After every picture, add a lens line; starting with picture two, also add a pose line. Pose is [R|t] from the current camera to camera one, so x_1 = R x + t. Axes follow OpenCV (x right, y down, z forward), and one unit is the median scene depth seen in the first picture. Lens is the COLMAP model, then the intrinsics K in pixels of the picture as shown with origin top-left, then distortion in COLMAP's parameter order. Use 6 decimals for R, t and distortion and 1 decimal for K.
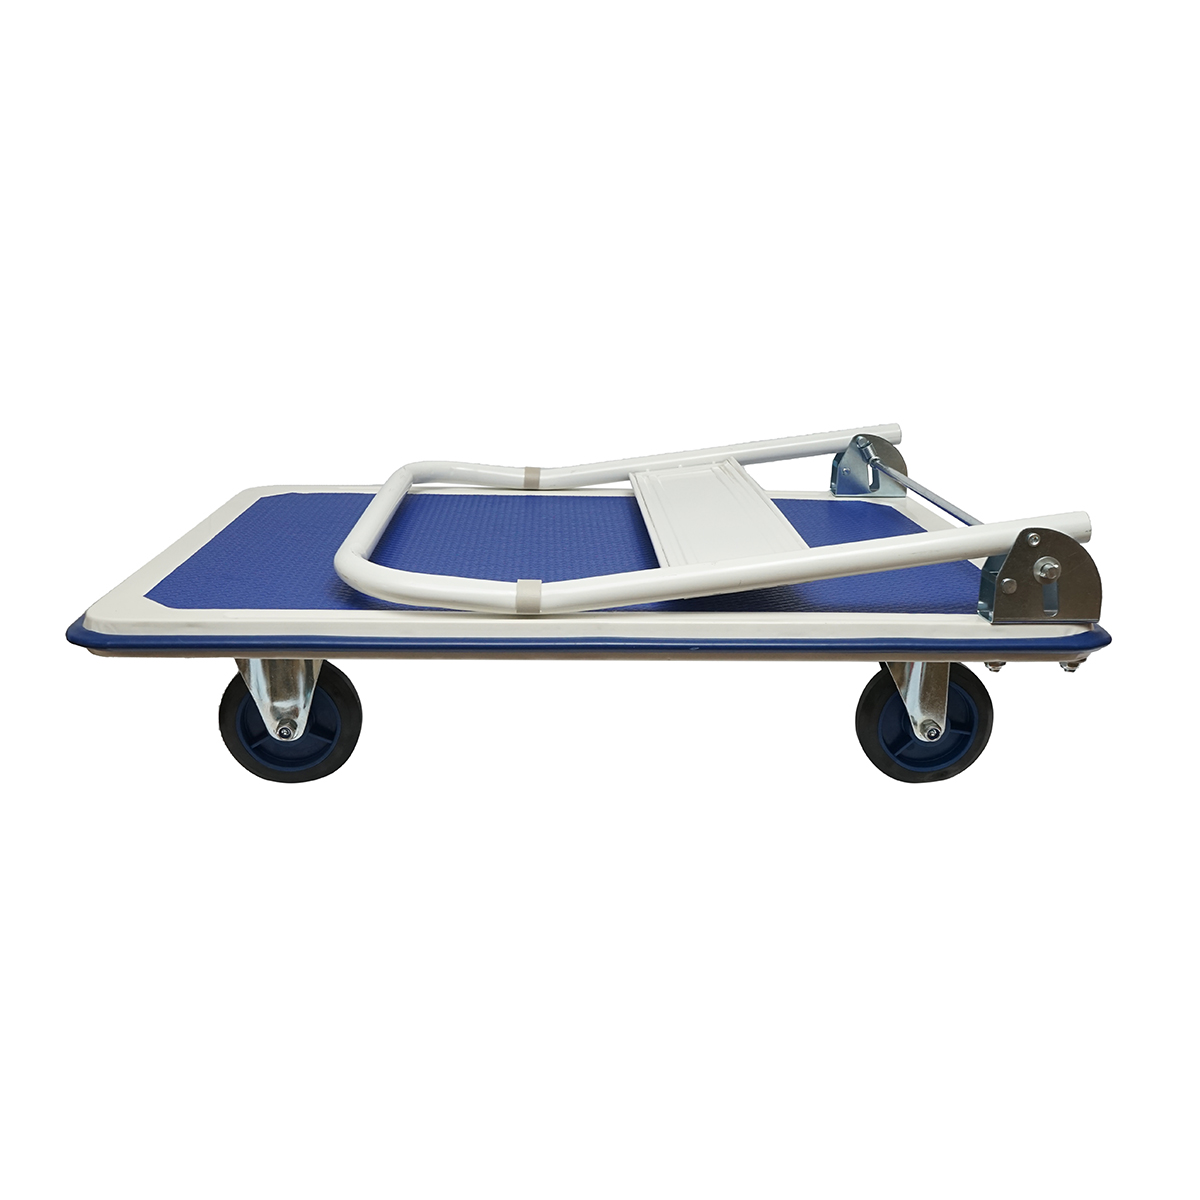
lens RADIAL K [[1071.8, 0, 600.0], [0, 1071.8, 600.0], [0, 0, 1]] dist [-0.144564, 0.000194]
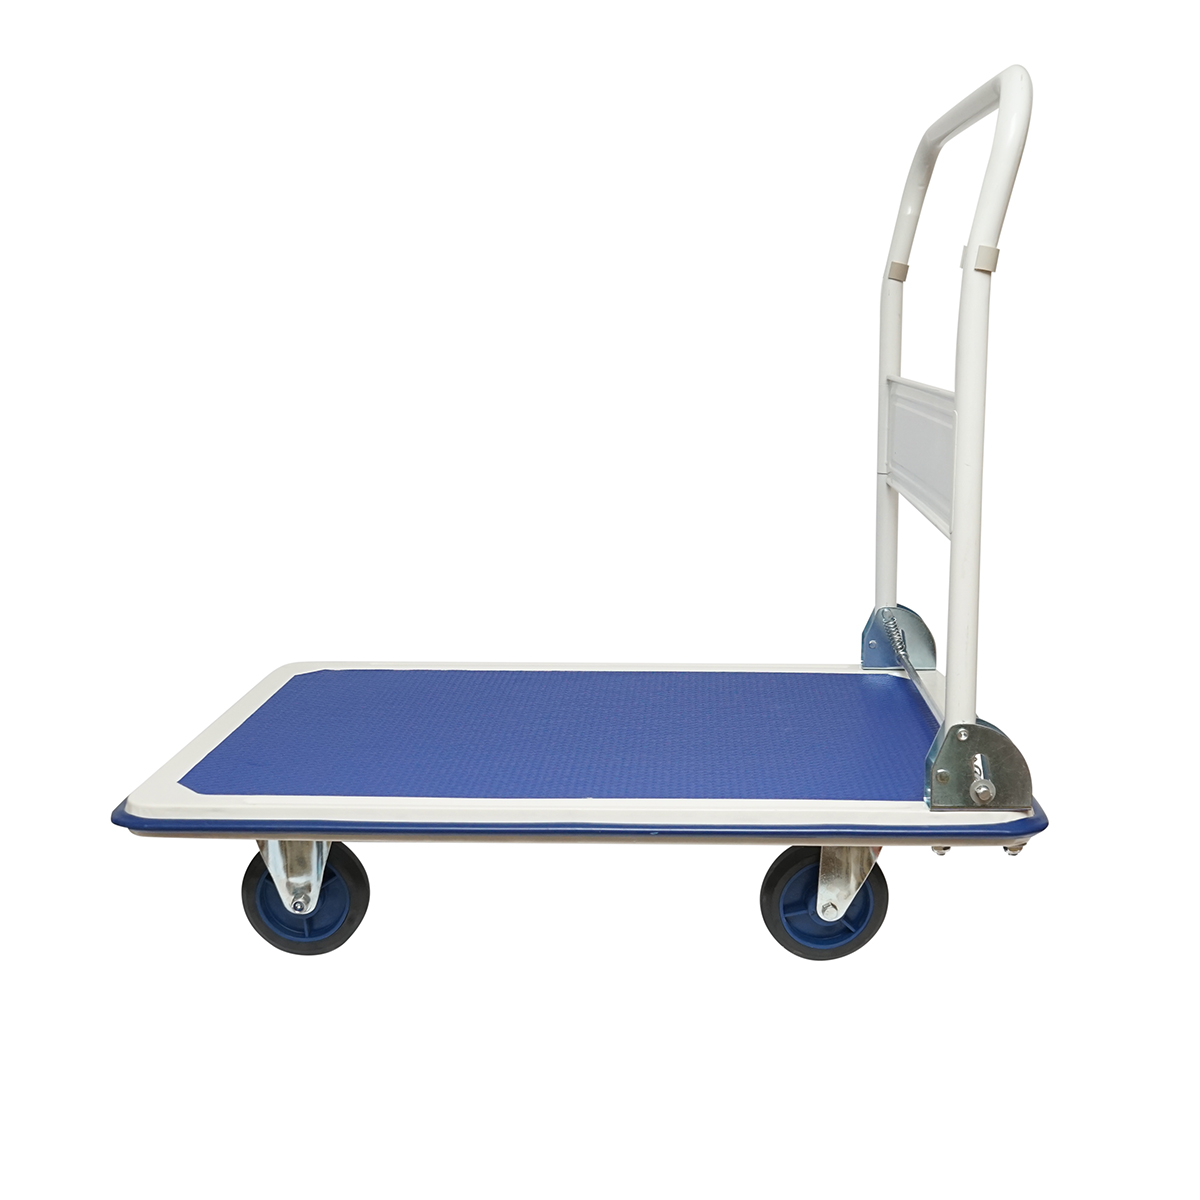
lens RADIAL K [[1185.7, 0, 600.0], [0, 1185.7, 600.0], [0, 0, 1]] dist [-0.063142, -0.000592]
pose [[0.998248, -0.007927, -0.058628, 0.105190], [-0.000780, 0.989132, -0.147025, -0.015231], [0.059157, 0.146814, 0.987394, -0.288422]]
